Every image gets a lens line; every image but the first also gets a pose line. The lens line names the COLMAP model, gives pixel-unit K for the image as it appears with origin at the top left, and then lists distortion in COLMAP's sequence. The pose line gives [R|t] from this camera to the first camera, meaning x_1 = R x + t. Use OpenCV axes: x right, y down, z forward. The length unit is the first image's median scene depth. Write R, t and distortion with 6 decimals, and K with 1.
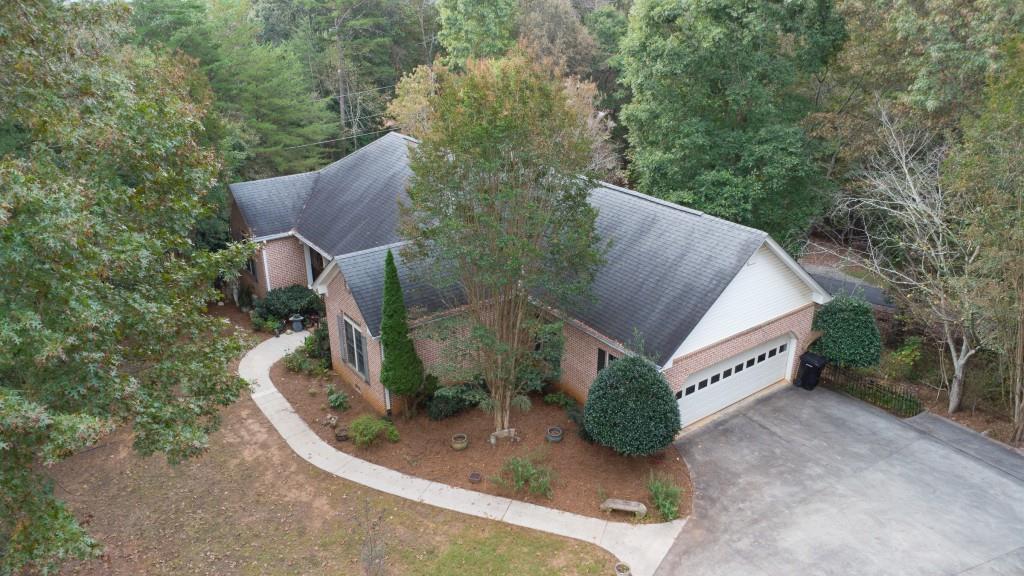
lens RADIAL K [[742.0, 0, 512.0], [0, 742.0, 288.0], [0, 0, 1]] dist [0.002193, 0.000078]
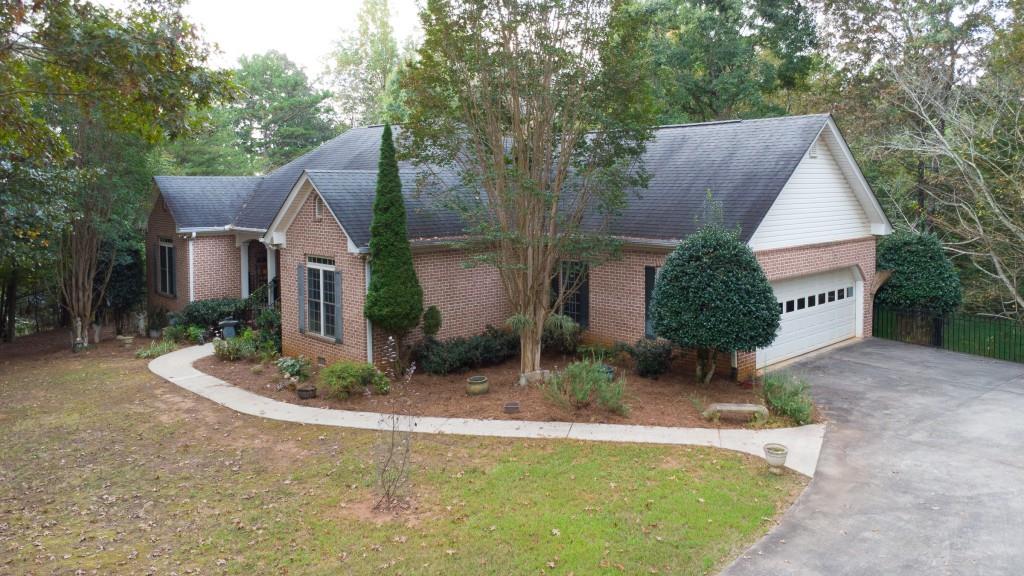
lens RADIAL K [[764.9, 0, 510.7], [0, 764.9, 213.8], [0, 0, 1]] dist [0.005406, 0.000640]
pose [[0.992037, -0.008950, 0.125629, -0.122540], [0.054268, 0.930505, -0.362236, 0.303610], [-0.113656, 0.366169, 0.923581, 0.233833]]
